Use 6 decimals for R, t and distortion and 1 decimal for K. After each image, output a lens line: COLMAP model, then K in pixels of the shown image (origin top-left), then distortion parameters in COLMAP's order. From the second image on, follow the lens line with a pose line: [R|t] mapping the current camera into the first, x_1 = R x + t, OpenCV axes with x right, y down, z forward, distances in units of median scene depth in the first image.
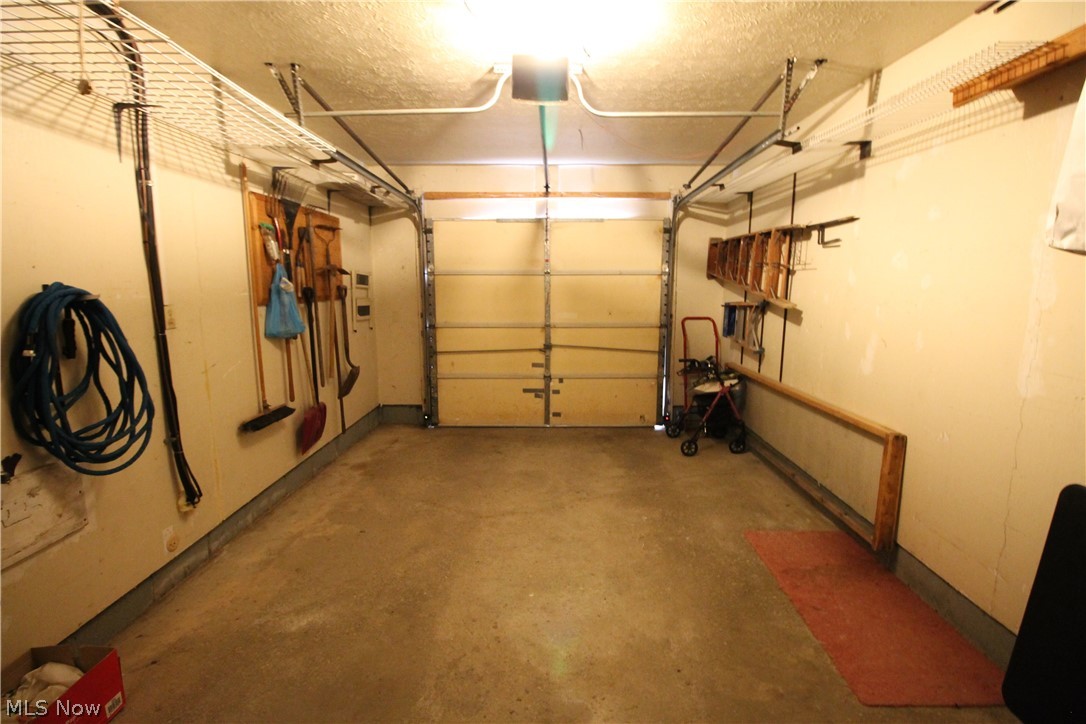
lens RADIAL K [[524.2, 0, 543.9], [0, 524.2, 364.6], [0, 0, 1]] dist [0.000643, -0.000013]
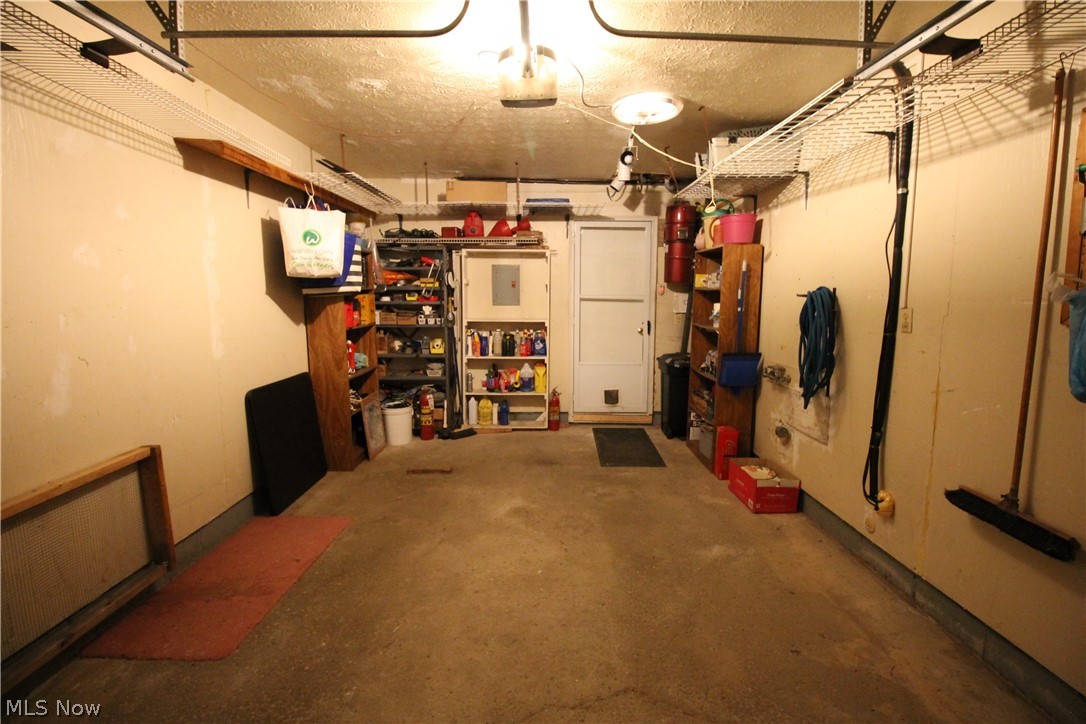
lens RADIAL K [[524.2, 0, 544.3], [0, 524.2, 358.8], [0, 0, 1]] dist [0.000643, -0.000013]
pose [[-0.999726, 0.001862, -0.023316, -0.008394], [-0.004759, 0.959792, 0.280671, -0.255515], [0.022902, 0.280705, -0.959521, 1.694474]]
